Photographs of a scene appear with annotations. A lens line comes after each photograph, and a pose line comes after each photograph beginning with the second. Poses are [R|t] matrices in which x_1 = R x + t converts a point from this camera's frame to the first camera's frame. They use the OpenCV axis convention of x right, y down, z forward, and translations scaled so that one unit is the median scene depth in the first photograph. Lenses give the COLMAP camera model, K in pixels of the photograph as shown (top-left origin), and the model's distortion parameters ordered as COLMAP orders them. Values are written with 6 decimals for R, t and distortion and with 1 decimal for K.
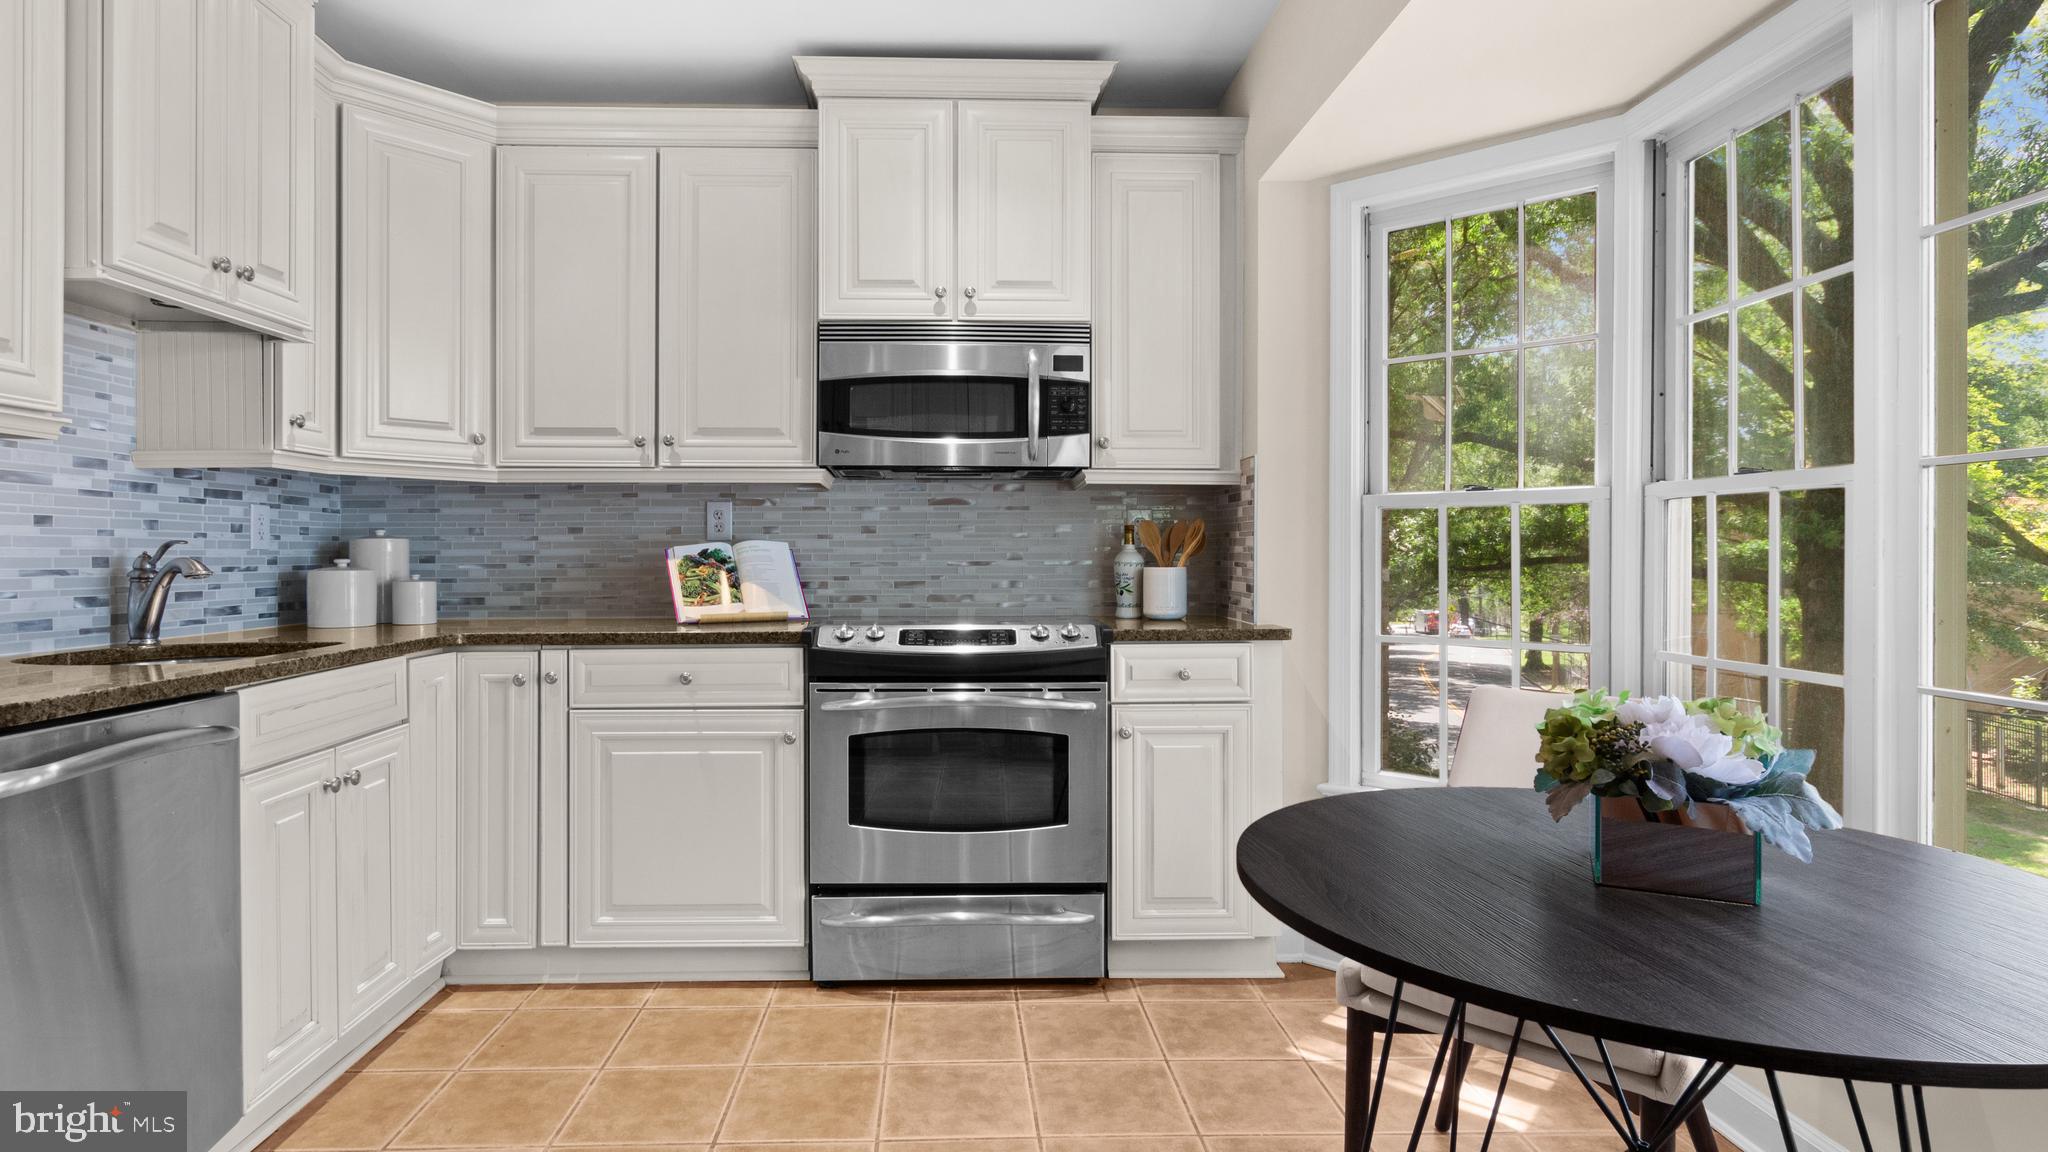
lens RADIAL K [[1080.6, 0, 972.0], [0, 1080.6, 550.4], [0, 0, 1]] dist [0.007387, -0.000142]
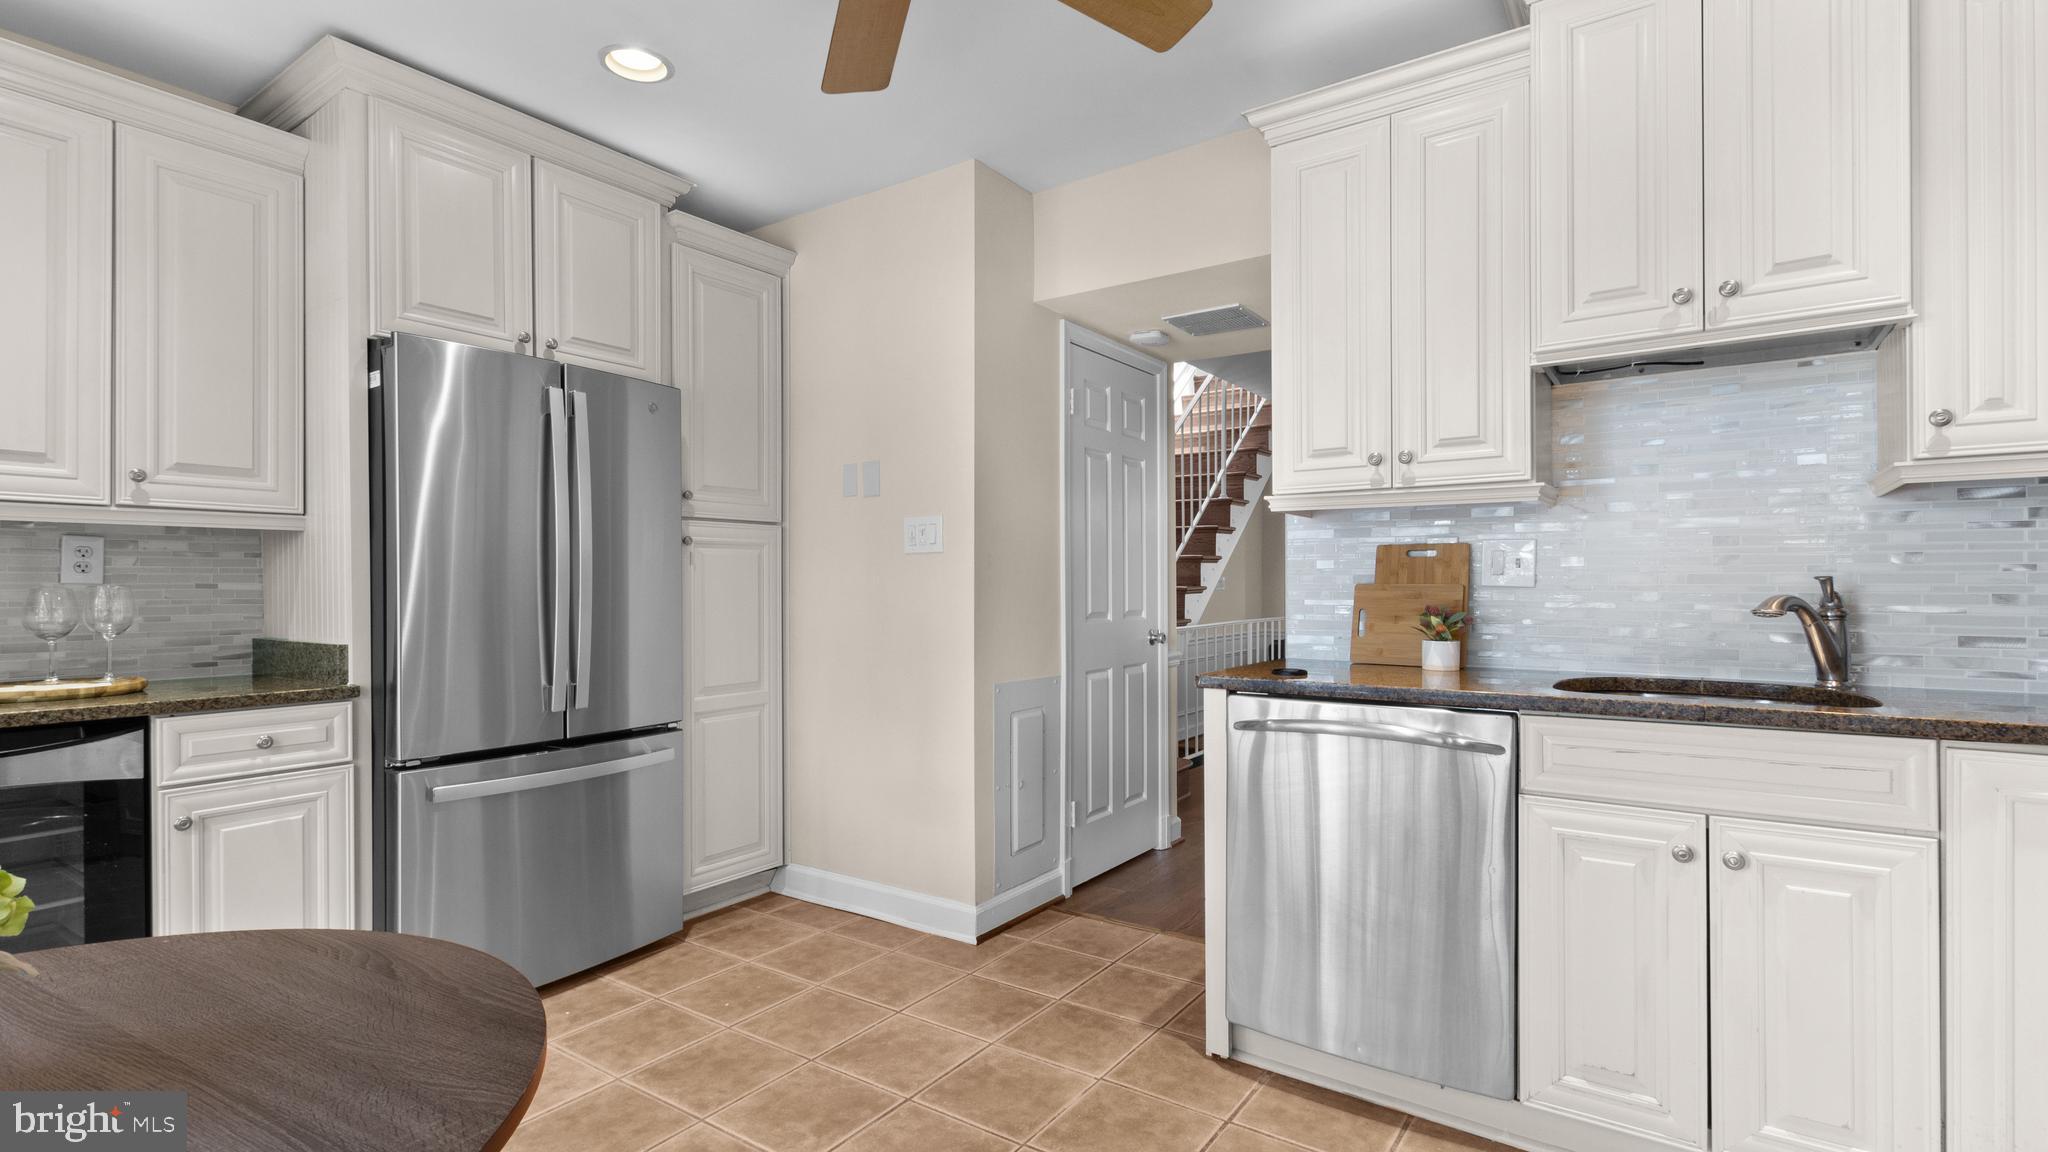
lens RADIAL K [[952.5, 0, 1023.0], [0, 952.5, 580.1], [0, 0, 1]] dist [0.006549, -0.003135]
pose [[-0.586932, -0.001941, -0.809634, 0.281347], [0.003835, 0.999979, -0.005177, -0.003688], [0.809627, -0.006143, -0.586912, 0.801256]]
